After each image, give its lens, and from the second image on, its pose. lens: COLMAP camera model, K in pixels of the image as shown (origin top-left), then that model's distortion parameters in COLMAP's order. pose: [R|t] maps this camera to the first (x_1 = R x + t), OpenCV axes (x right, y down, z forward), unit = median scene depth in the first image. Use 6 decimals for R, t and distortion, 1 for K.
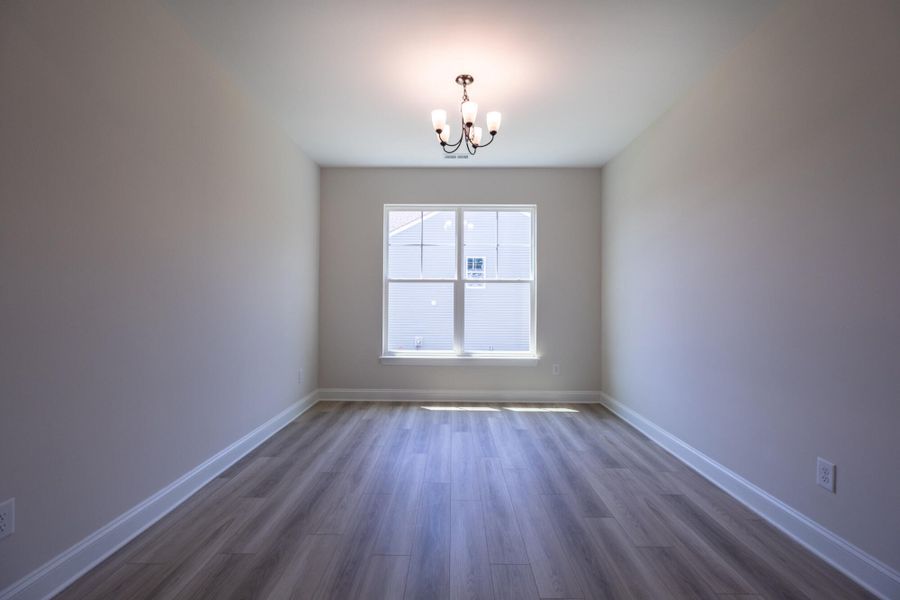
lens RADIAL K [[395.4, 0, 448.7], [0, 395.4, 295.9], [0, 0, 1]] dist [0.005792, -0.001905]
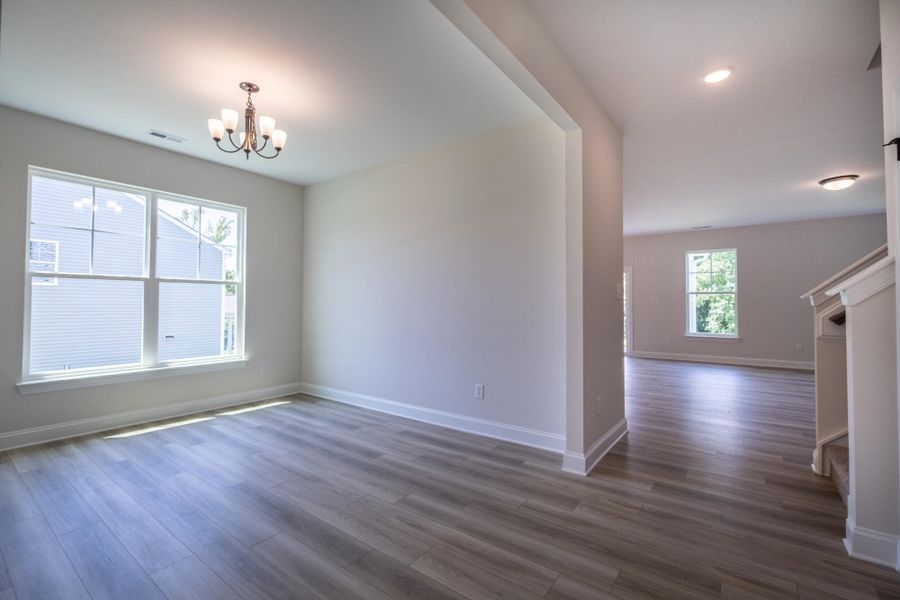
lens RADIAL K [[395.4, 0, 442.9], [0, 395.4, 297.4], [0, 0, 1]] dist [0.005792, -0.001905]
pose [[0.597821, 0.010530, 0.801560, -0.333974], [-0.010511, 0.999931, -0.005297, -0.001576], [-0.801561, -0.005259, 0.597891, -0.011958]]
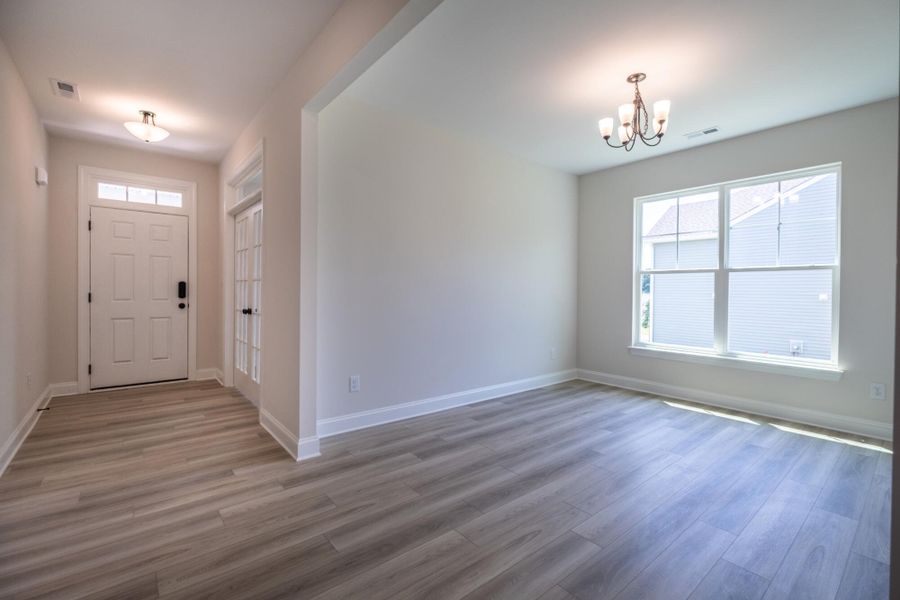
lens RADIAL K [[395.4, 0, 452.6], [0, 395.4, 295.5], [0, 0, 1]] dist [0.005792, -0.001905]
pose [[0.653046, 0.009875, -0.757254, 0.359755], [0.003601, 0.999863, 0.016144, 0.002536], [0.757310, -0.013270, 0.652921, -0.031256]]
